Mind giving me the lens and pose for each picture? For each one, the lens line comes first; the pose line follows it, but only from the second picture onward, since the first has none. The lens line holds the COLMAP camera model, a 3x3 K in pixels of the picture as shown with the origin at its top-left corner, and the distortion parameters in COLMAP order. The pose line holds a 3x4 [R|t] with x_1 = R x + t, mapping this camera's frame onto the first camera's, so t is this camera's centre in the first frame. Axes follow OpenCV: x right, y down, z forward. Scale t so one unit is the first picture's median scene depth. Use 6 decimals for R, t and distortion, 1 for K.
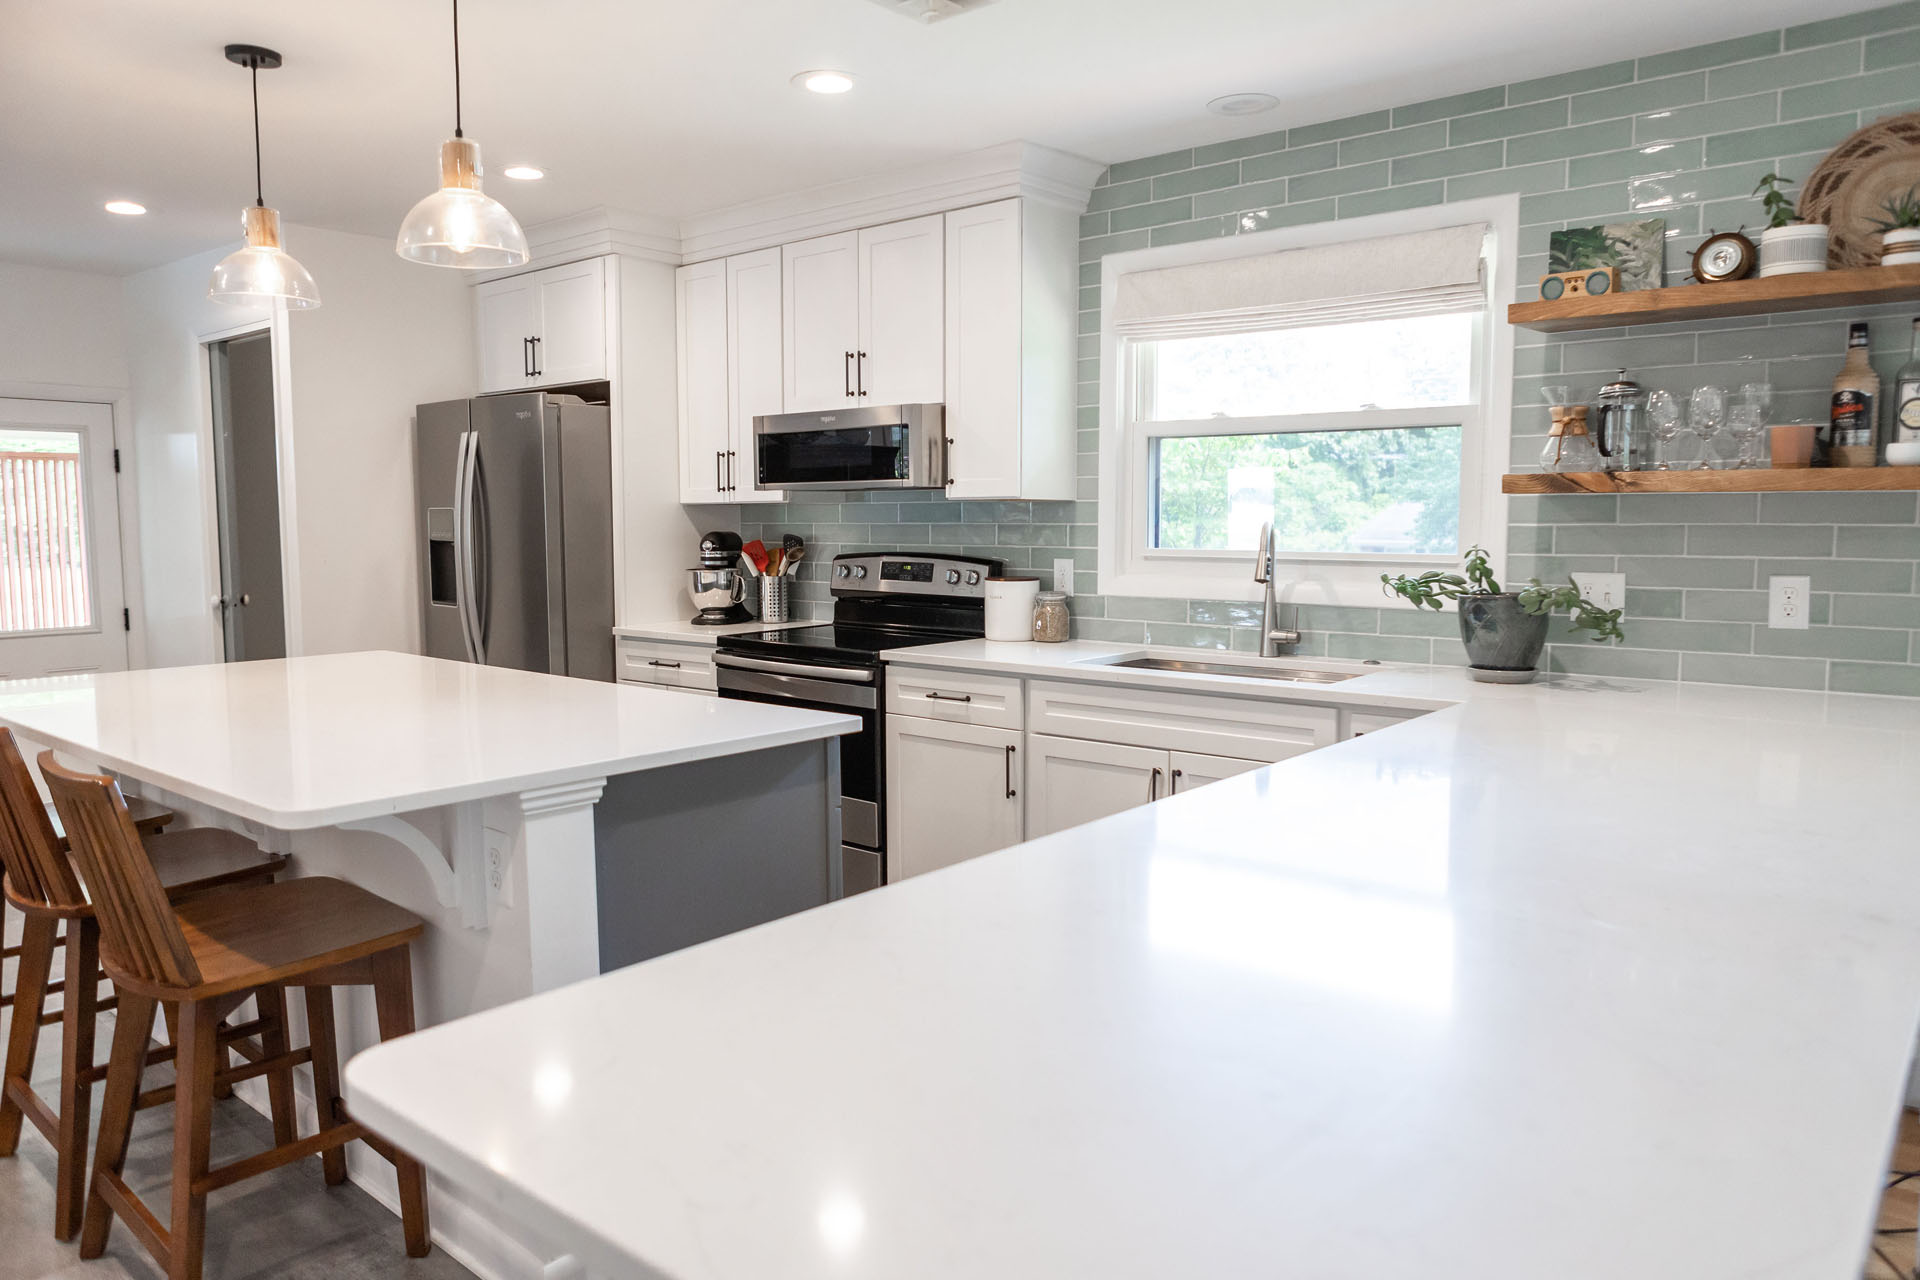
lens RADIAL K [[1294.8, 0, 968.2], [0, 1294.8, 636.4], [0, 0, 1]] dist [-0.030412, 0.021426]
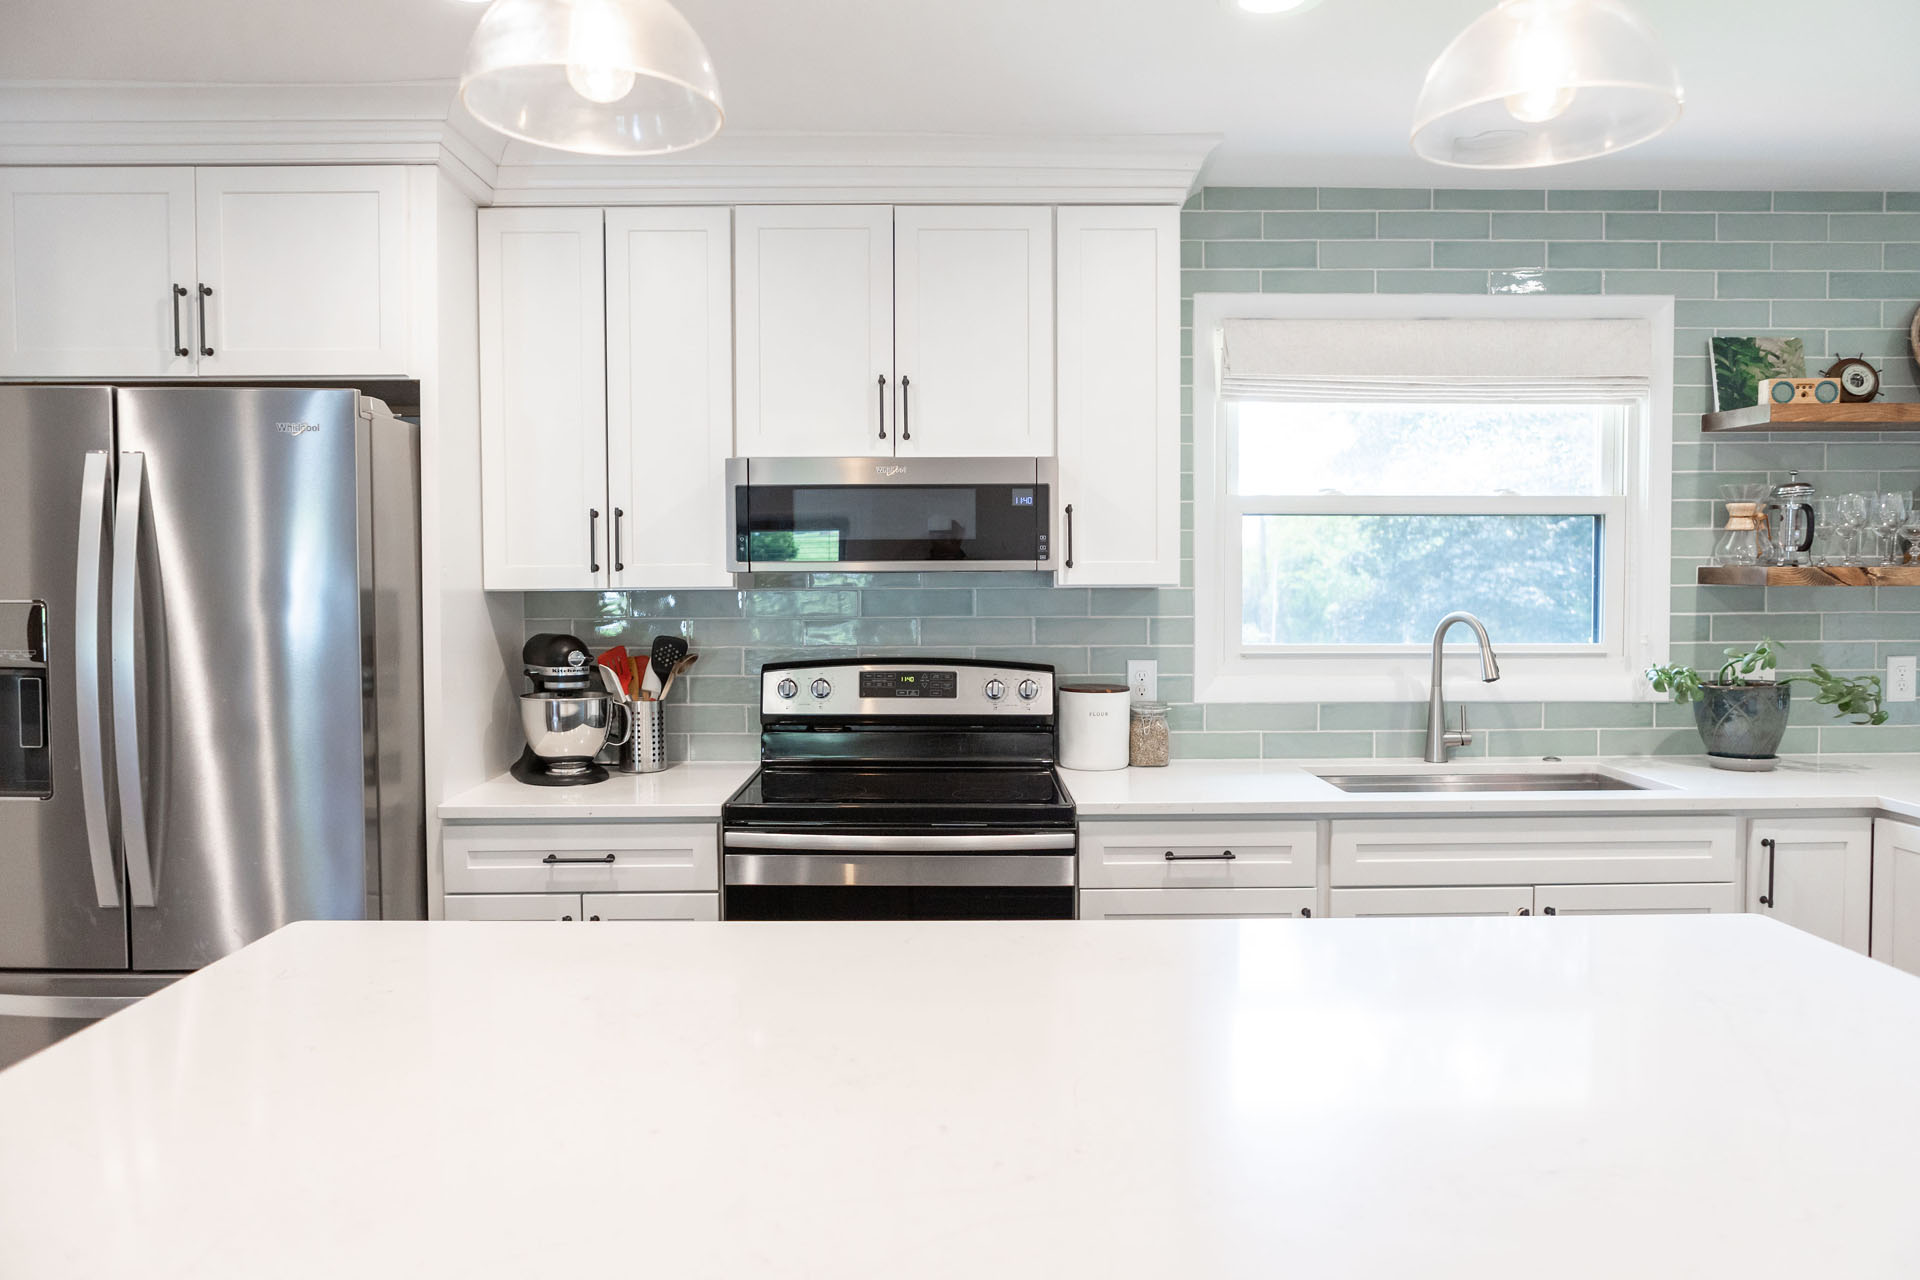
lens RADIAL K [[1294.8, 0, 968.2], [0, 1294.8, 636.4], [0, 0, 1]] dist [-0.030412, 0.021426]
pose [[0.760110, -0.028254, 0.649179, -0.550024], [0.061537, 0.997694, -0.028630, -0.060741], [-0.646874, 0.061711, 0.760096, 0.479113]]
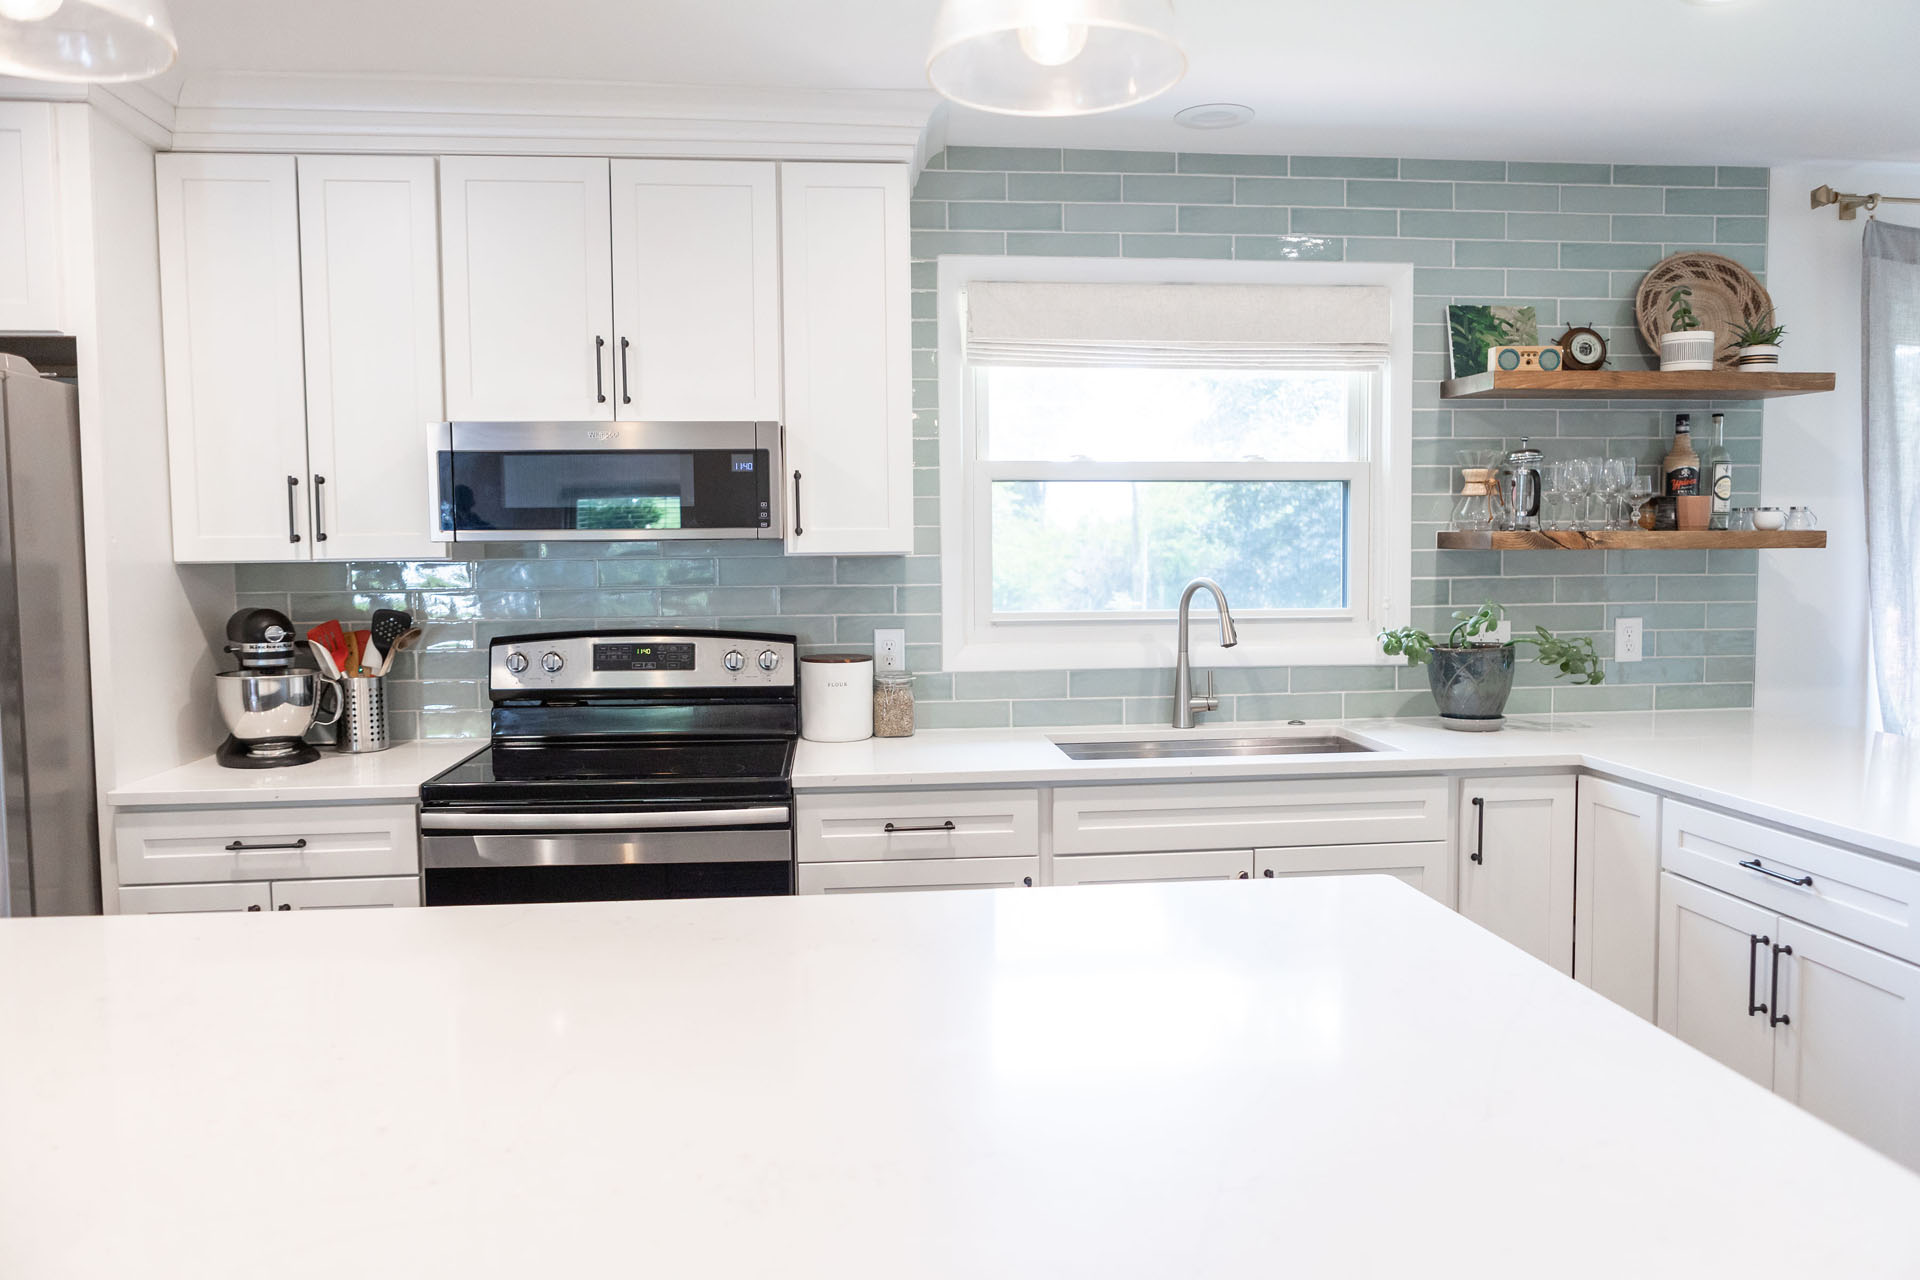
lens RADIAL K [[1294.8, 0, 968.2], [0, 1294.8, 636.4], [0, 0, 1]] dist [-0.030412, 0.021426]
pose [[0.700019, -0.051371, 0.712274, -0.474316], [0.073141, 0.997322, 0.000047, -0.054271], [-0.710368, 0.052064, 0.701902, 0.429368]]
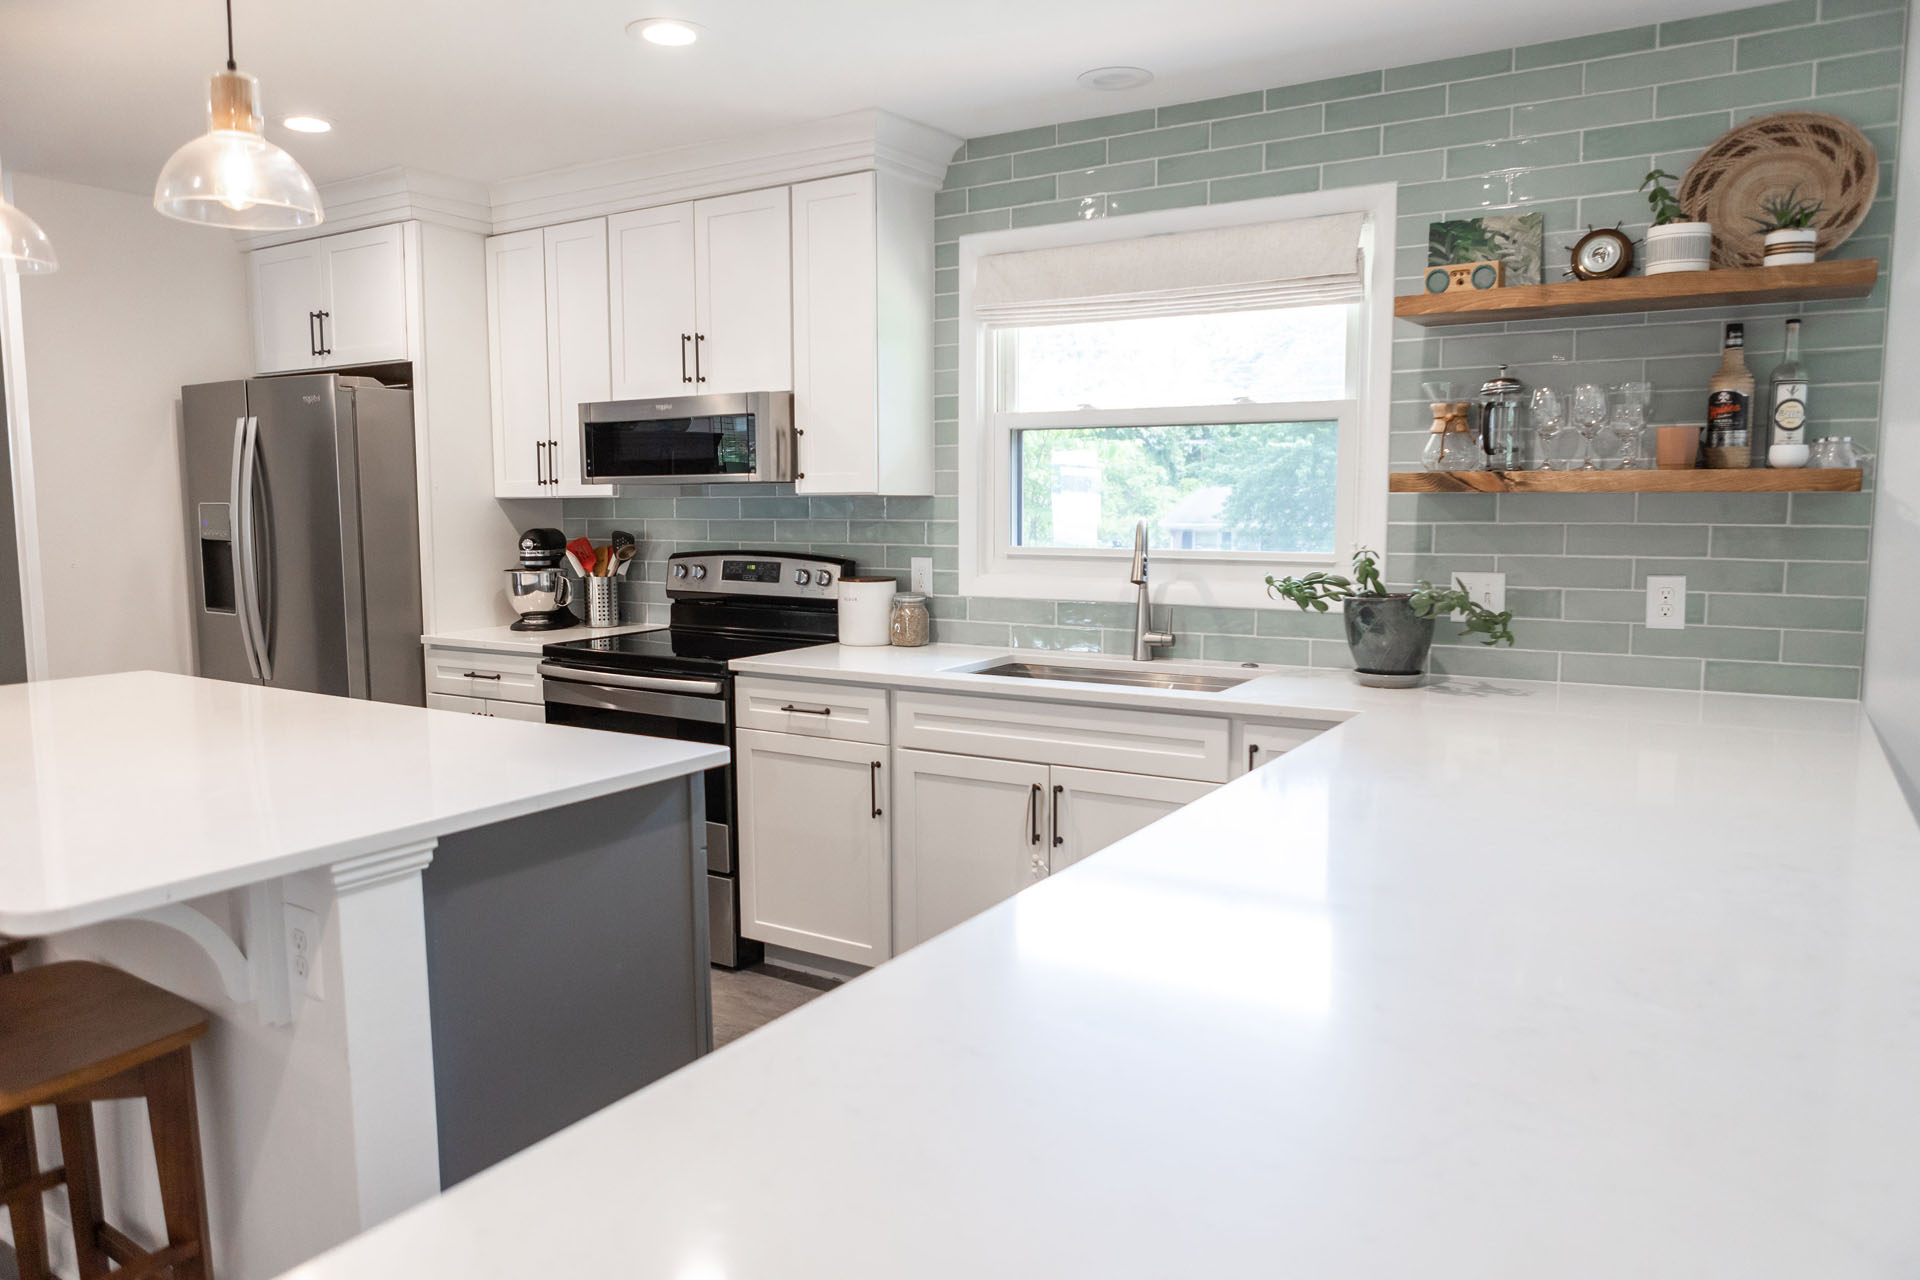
lens RADIAL K [[1294.8, 0, 968.2], [0, 1294.8, 636.4], [0, 0, 1]] dist [-0.030412, 0.021426]
pose [[0.989702, -0.016140, 0.142232, -0.028922], [0.014348, 0.999804, 0.013615, -0.015491], [-0.142423, -0.011434, 0.989740, 0.063327]]
